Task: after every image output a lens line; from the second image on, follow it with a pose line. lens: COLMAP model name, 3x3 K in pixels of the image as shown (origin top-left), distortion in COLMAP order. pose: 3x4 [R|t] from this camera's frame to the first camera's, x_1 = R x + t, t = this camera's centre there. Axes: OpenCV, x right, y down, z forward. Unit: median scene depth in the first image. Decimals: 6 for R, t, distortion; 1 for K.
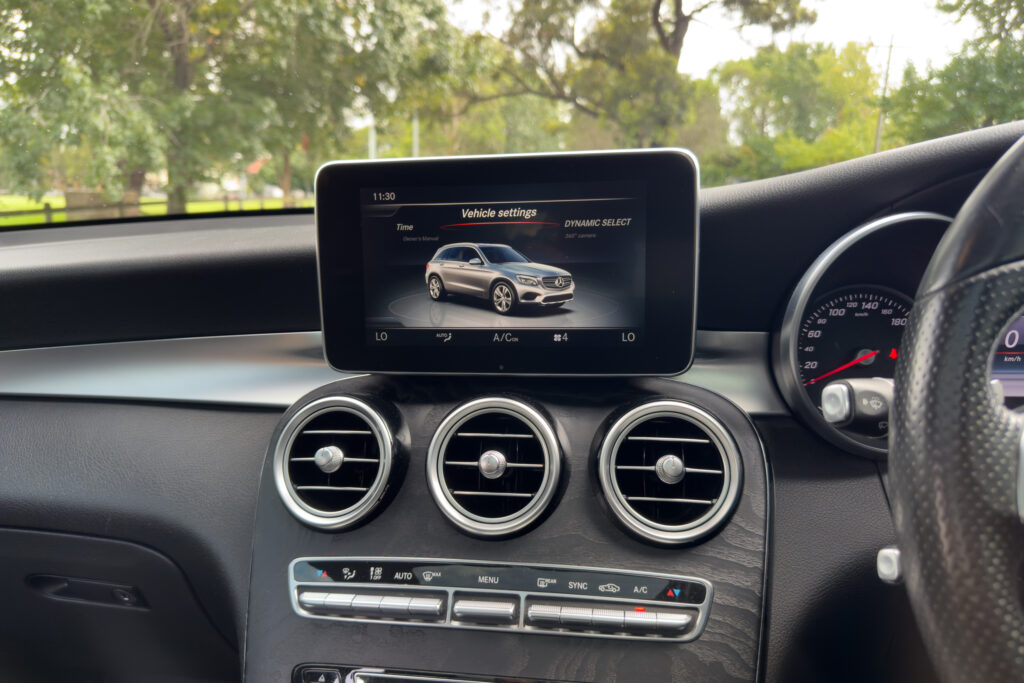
lens RADIAL K [[717.1, 0, 512.0], [0, 717.1, 341.5], [0, 0, 1]] dist [0.122051, -0.211592]
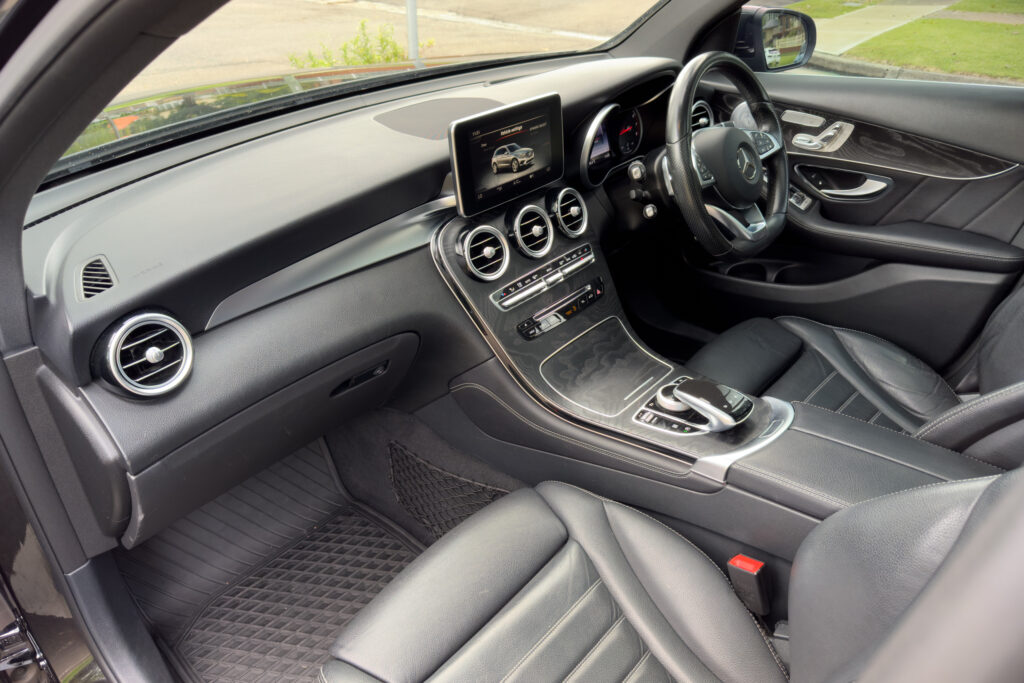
lens RADIAL K [[717.1, 0, 512.0], [0, 717.1, 341.5], [0, 0, 1]] dist [0.122051, -0.211592]
pose [[0.545095, -0.424220, 0.723124, -2.050447], [0.165562, 0.900014, 0.403191, -0.515548], [-0.821864, -0.100056, 0.560828, -0.420415]]
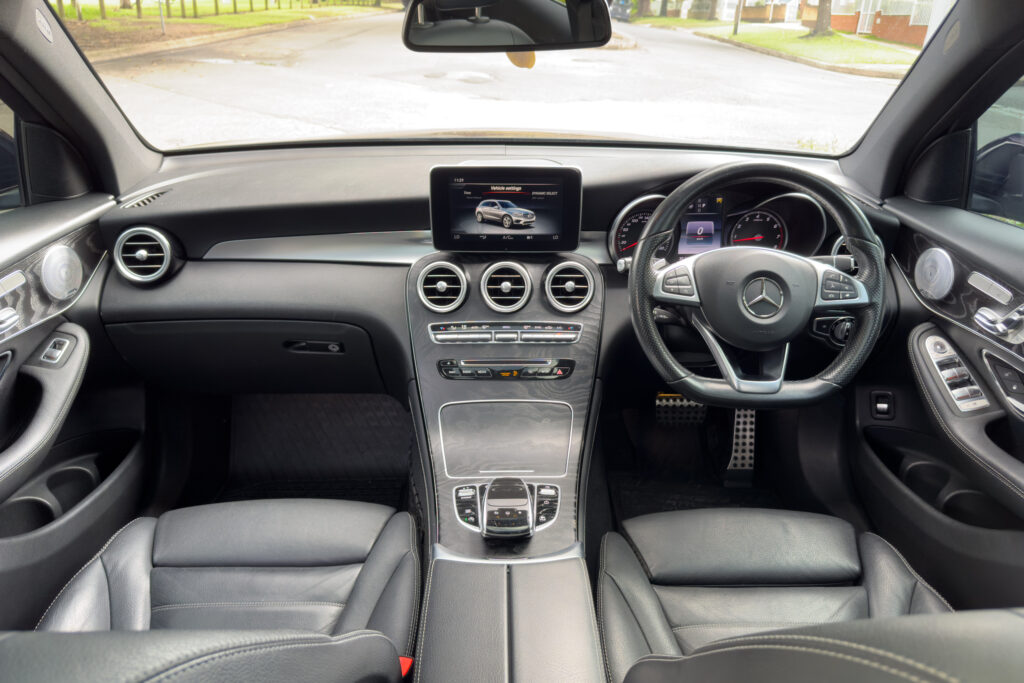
lens RADIAL K [[704.4, 0, 524.6], [0, 704.4, 333.0], [0, 0, 1]] dist [0.129225, -0.191007]
pose [[0.983724, -0.039467, 0.175297, -0.408629], [-0.003767, 0.970836, 0.239714, -0.280765], [-0.179645, -0.236473, 0.954887, -1.501113]]
